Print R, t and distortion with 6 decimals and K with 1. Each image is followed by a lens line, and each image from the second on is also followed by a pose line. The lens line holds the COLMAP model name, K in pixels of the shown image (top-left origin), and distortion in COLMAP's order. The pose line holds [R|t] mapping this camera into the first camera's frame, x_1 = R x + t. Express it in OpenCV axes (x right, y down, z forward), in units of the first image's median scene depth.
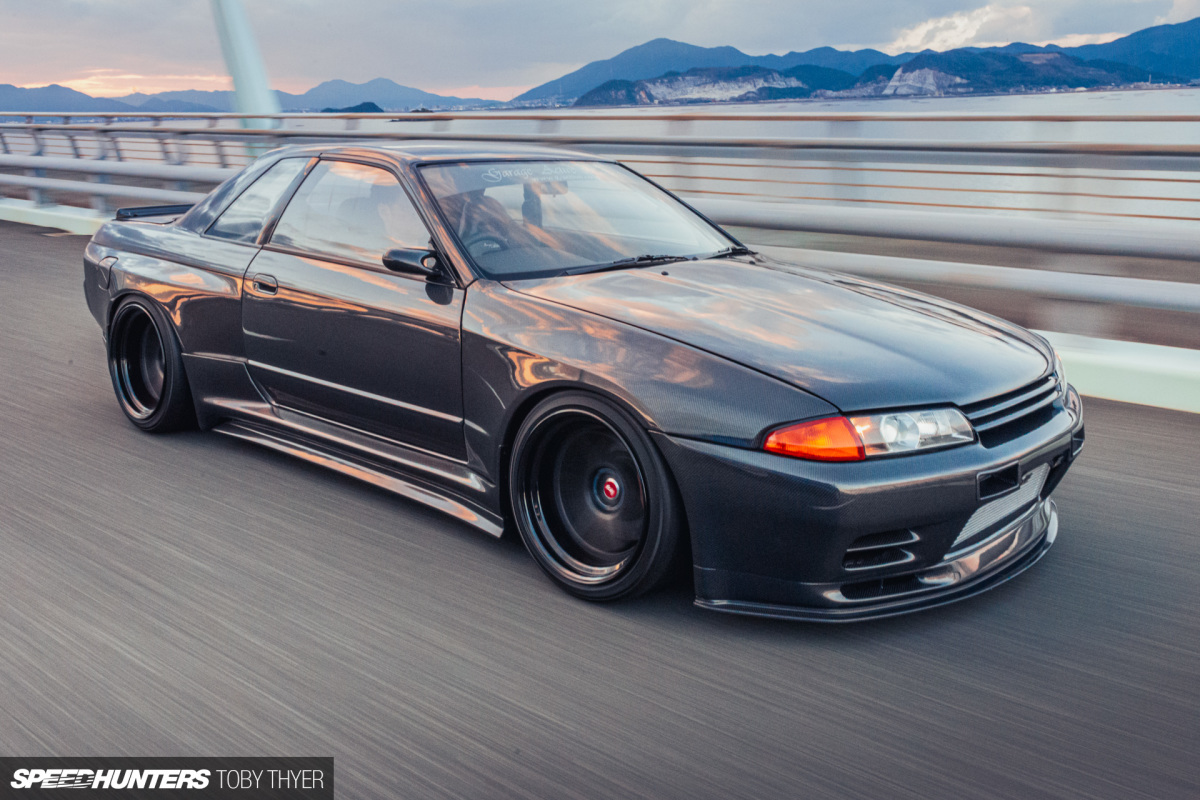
lens RADIAL K [[1056.6, 0, 624.0], [0, 1056.6, 403.1], [0, 0, 1]] dist [0.053548, -0.006787]
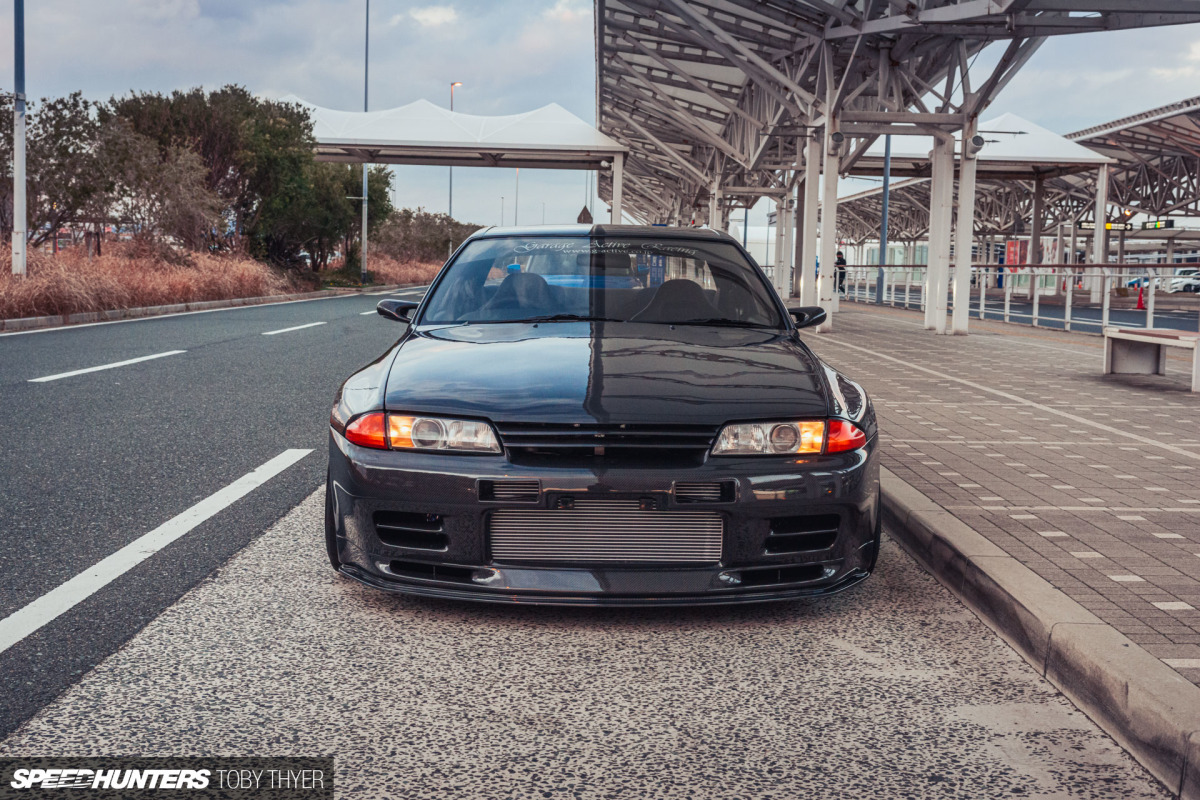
lens RADIAL K [[1625.9, 0, 600.0], [0, 1625.9, 400.0], [0, 0, 1]] dist [0.019986, 0.012207]
pose [[0.664643, 0.053697, -0.745229, 1.388081], [-0.177899, 0.980102, -0.088042, 0.091676], [0.725673, 0.191093, 0.660971, -0.056339]]
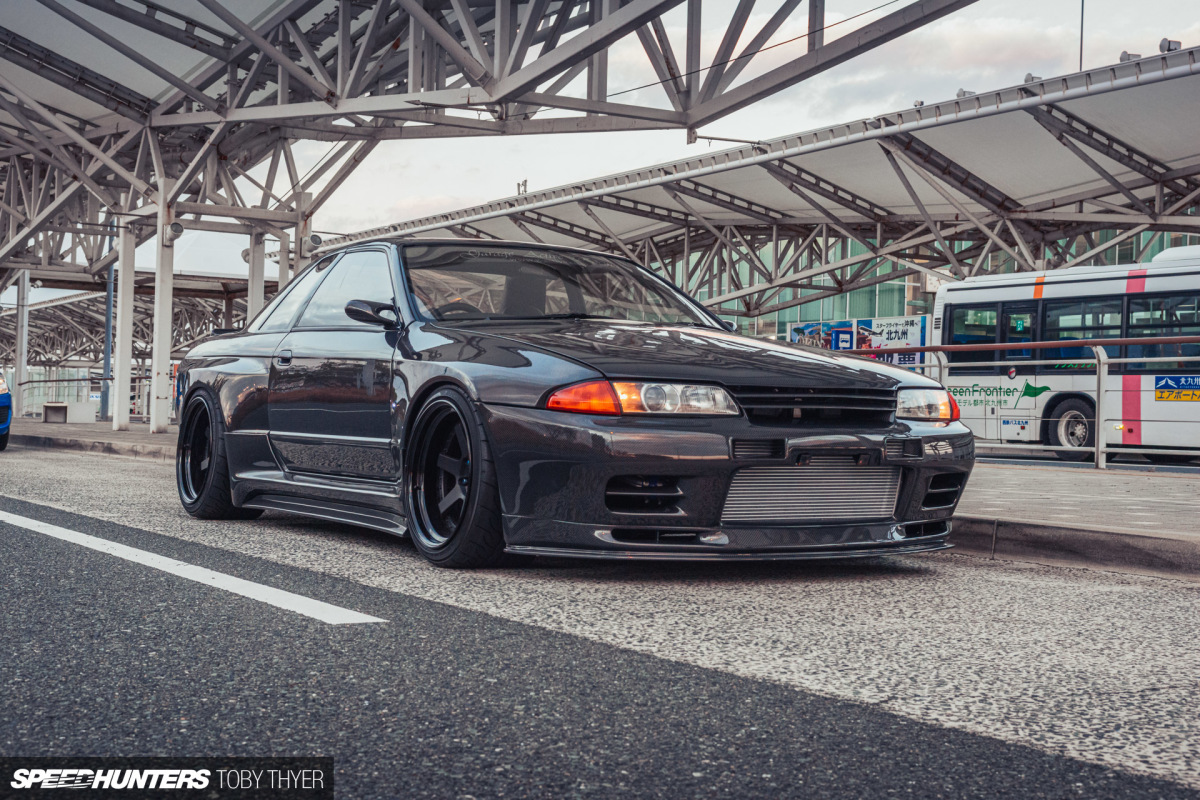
lens RADIAL K [[1708.9, 0, 600.0], [0, 1708.9, 400.0], [0, 0, 1]] dist [0.016793, 0.017949]
pose [[0.950201, -0.001733, -0.311632, 0.637034], [-0.075922, 0.968567, -0.236882, 0.393426], [0.302248, 0.248745, 0.920202, -0.644859]]
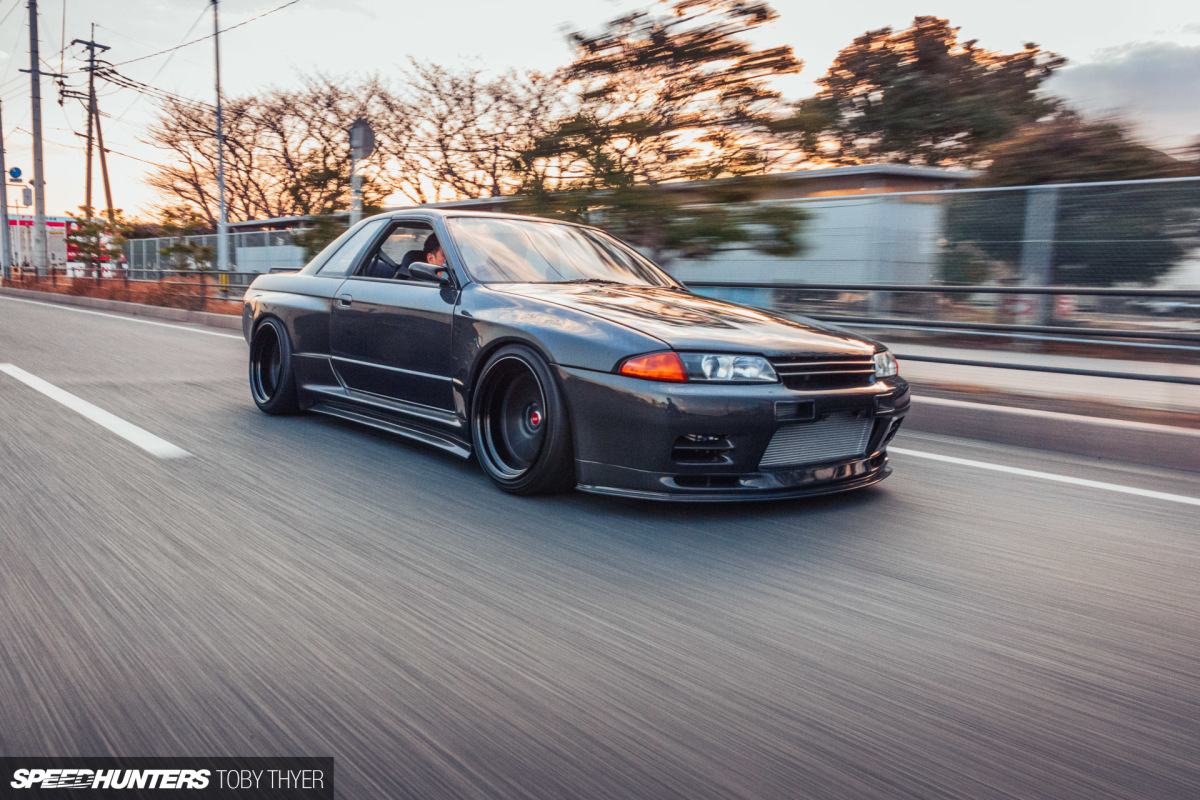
lens RADIAL K [[909.1, 0, 600.0], [0, 909.1, 400.0], [0, 0, 1]] dist [0.058030, 0.001443]
pose [[0.988110, 0.044010, -0.147312, 0.226978], [-0.063465, 0.989469, -0.130092, 0.190806], [0.140036, 0.137894, 0.980497, -0.176230]]
